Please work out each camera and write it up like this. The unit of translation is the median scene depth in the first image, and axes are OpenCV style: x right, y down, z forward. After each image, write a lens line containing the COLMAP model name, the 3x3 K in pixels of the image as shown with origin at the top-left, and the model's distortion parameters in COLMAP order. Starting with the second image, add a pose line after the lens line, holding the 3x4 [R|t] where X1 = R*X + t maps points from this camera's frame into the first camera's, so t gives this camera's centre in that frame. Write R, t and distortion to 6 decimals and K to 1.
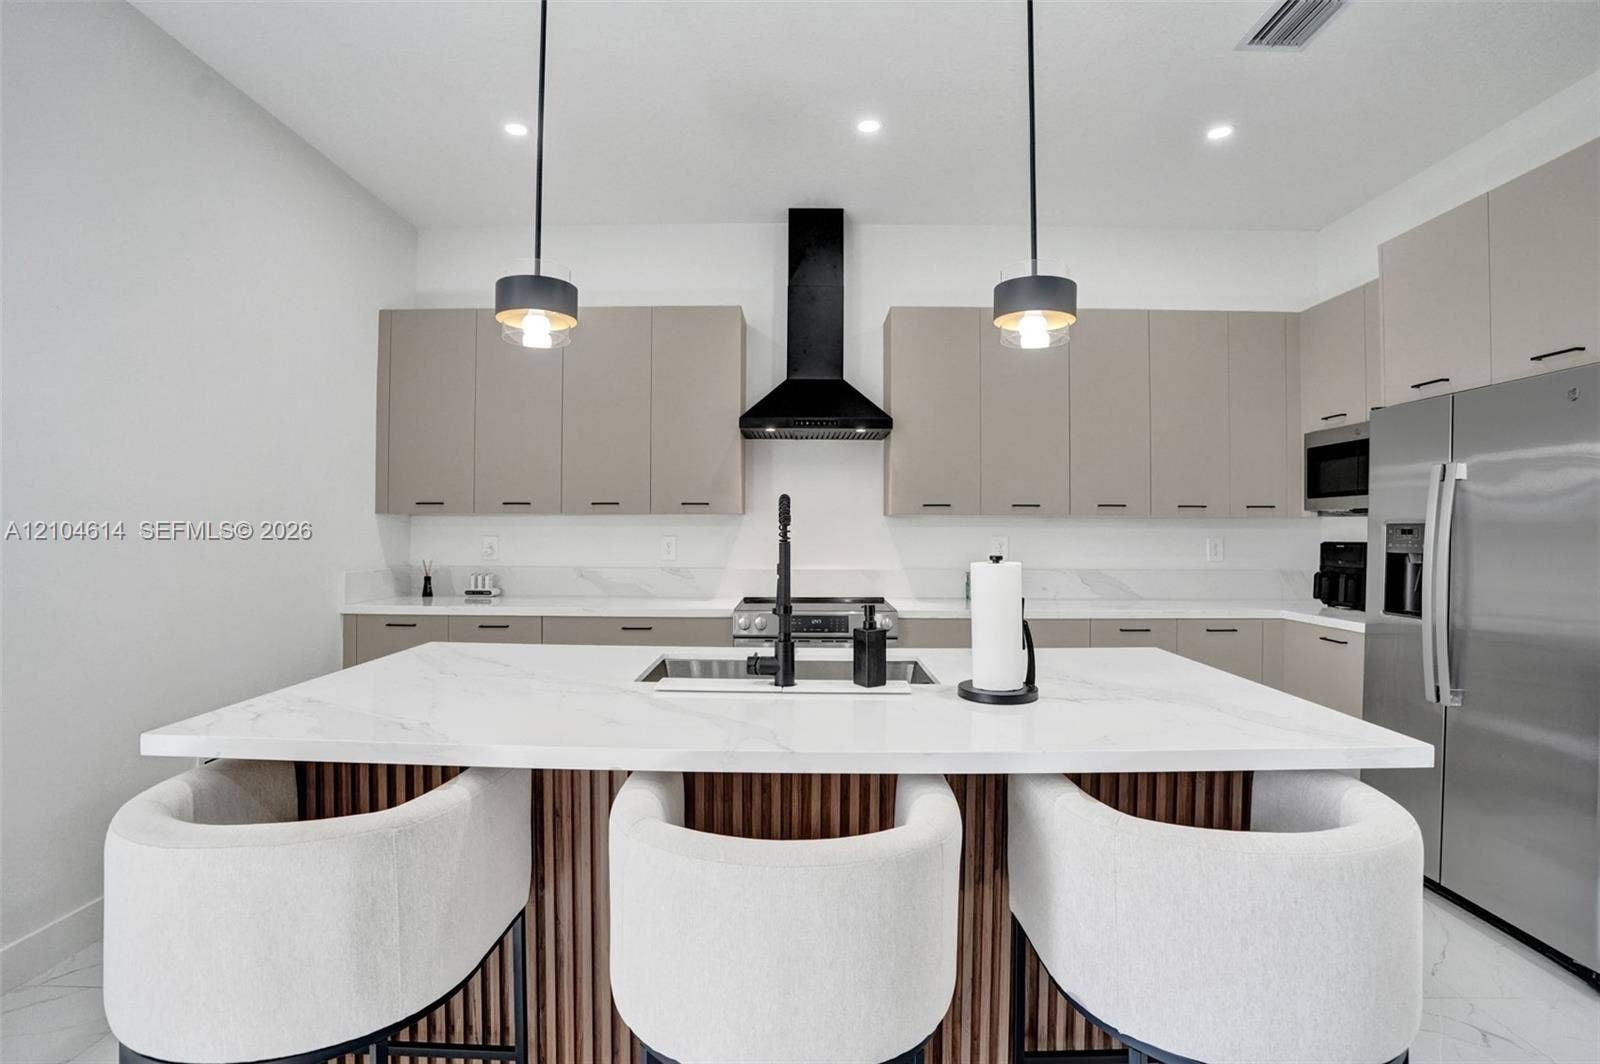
lens RADIAL K [[757.2, 0, 800.0], [0, 757.2, 532.0], [0, 0, 1]] dist [-0.070189, 0.030308]
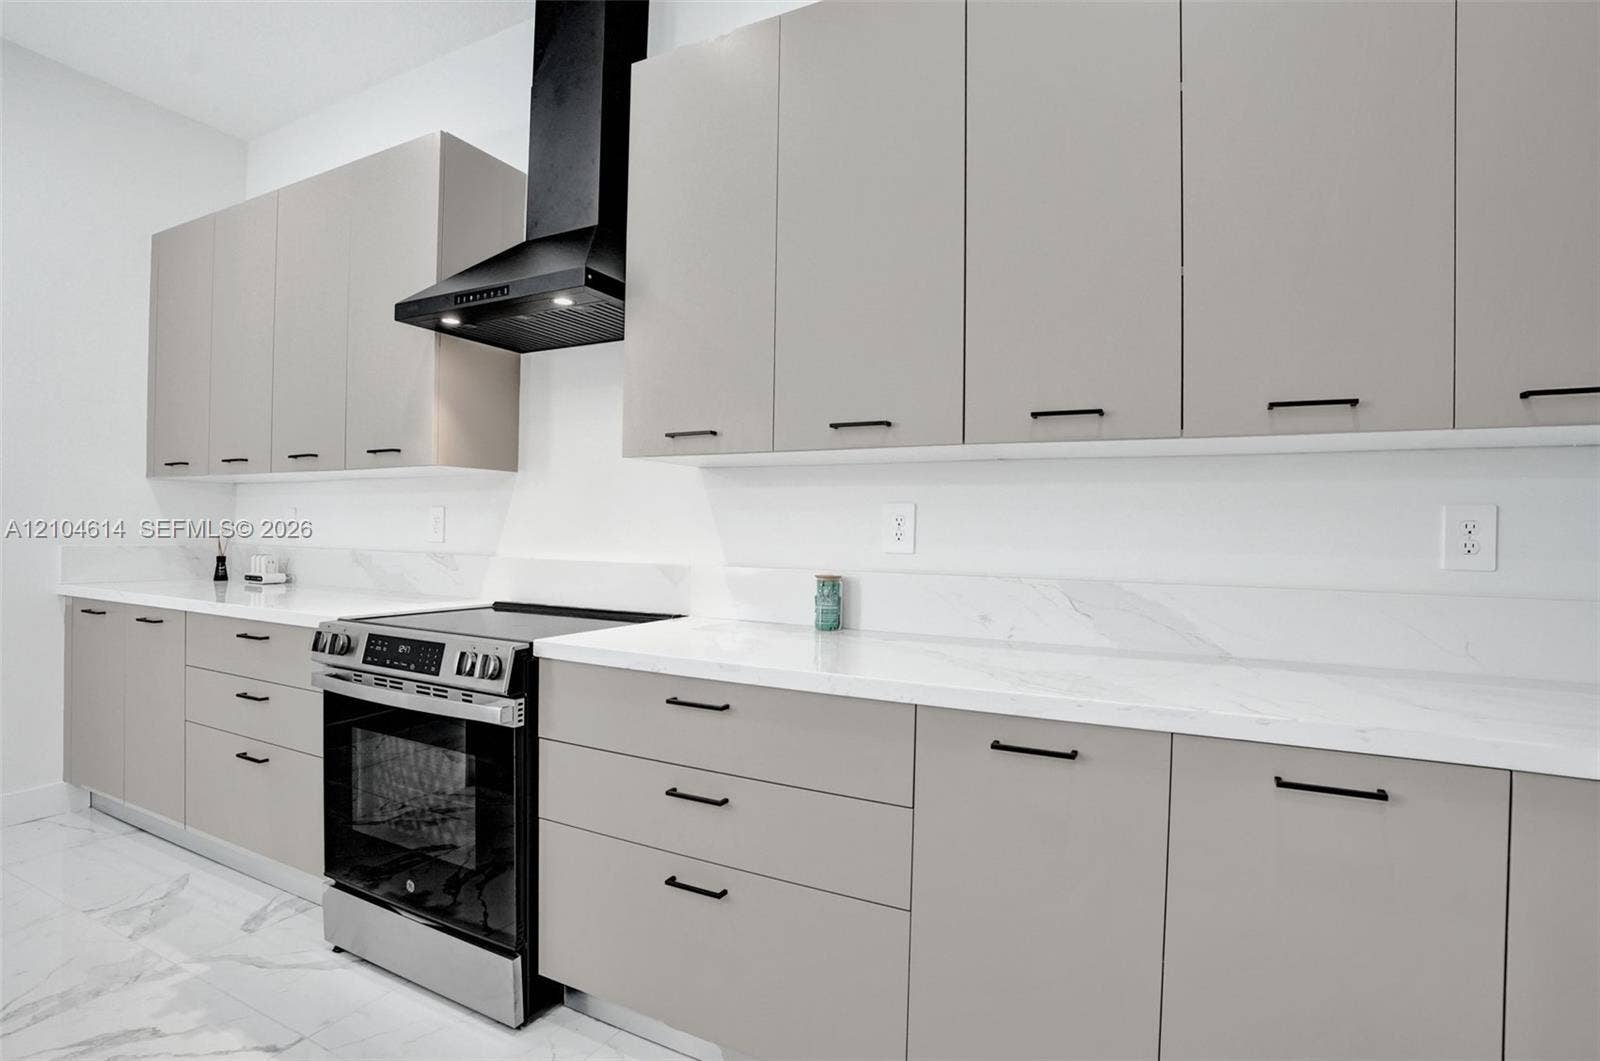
lens RADIAL K [[757.2, 0, 800.0], [0, 757.2, 530.5], [0, 0, 1]] dist [-0.070189, 0.030308]
pose [[0.900468, 0.010956, -0.434783, 0.456857], [-0.006732, 0.999914, 0.011254, 0.019570], [0.434869, -0.007207, 0.900465, 0.589528]]
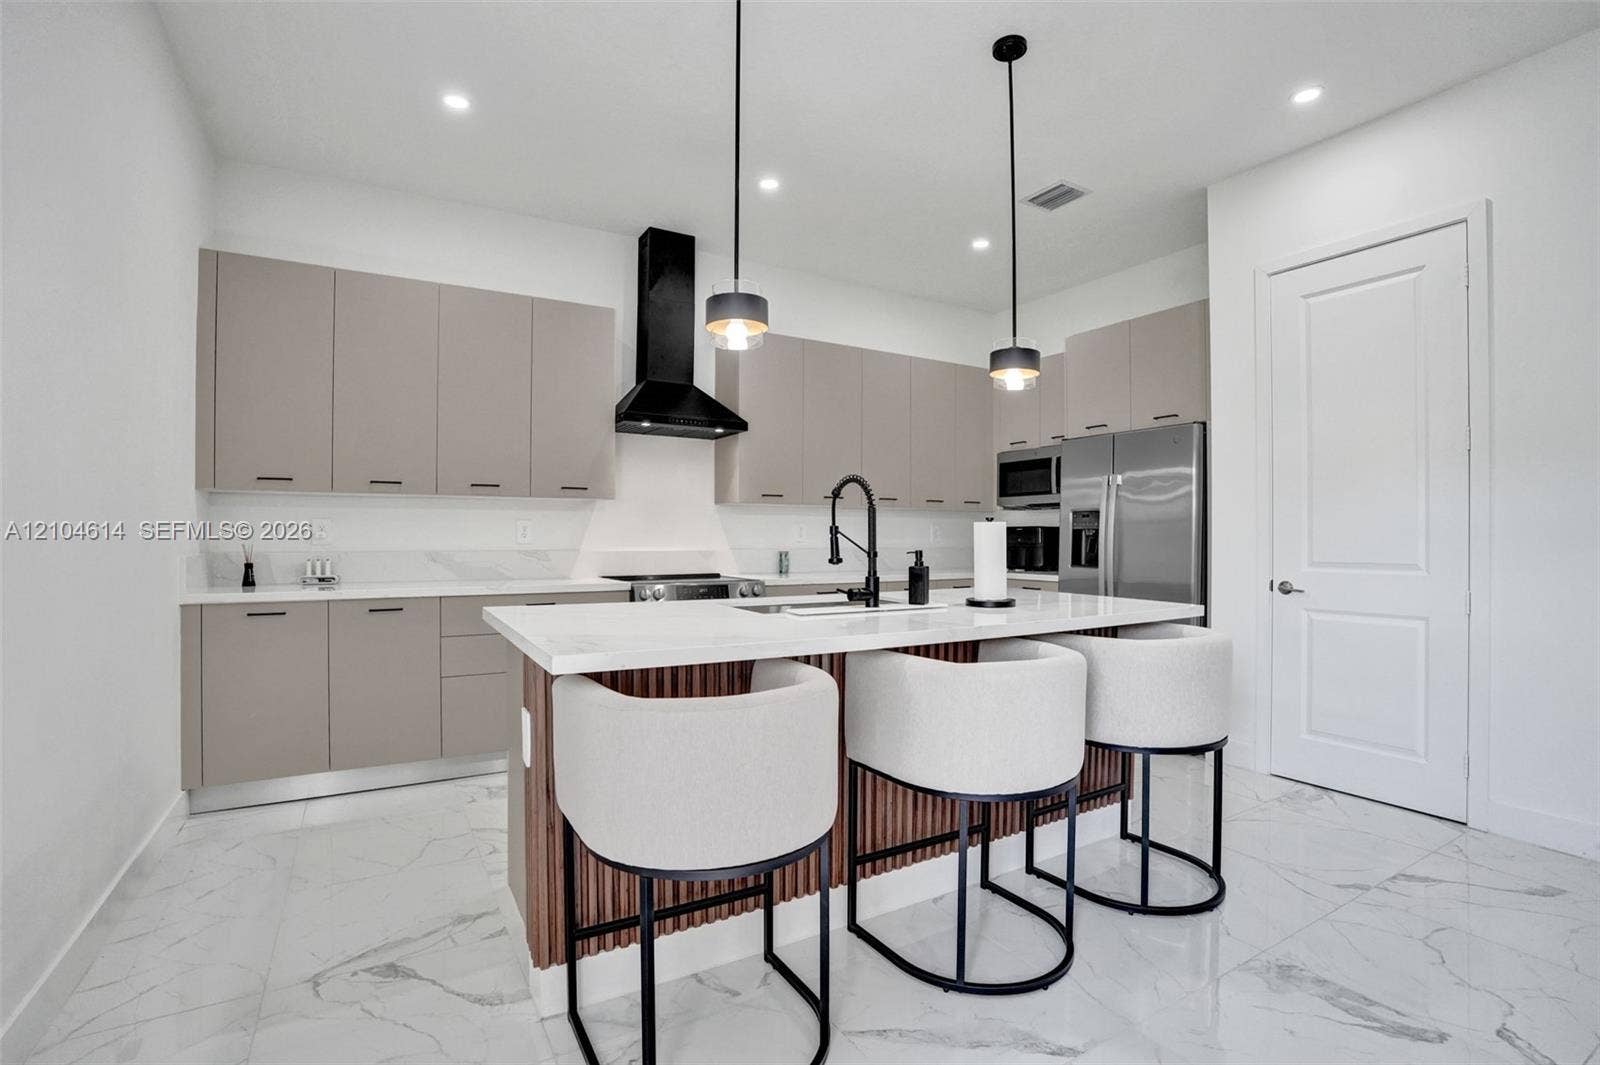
lens RADIAL K [[774.1, 0, 790.9], [0, 774.1, 523.7], [0, 0, 1]] dist [-0.040671, 0.000559]
pose [[0.852824, 0.008265, 0.522134, -0.453498], [0.002525, 0.999798, -0.019951, 0.035631], [-0.522193, 0.018333, 0.852630, -0.085878]]
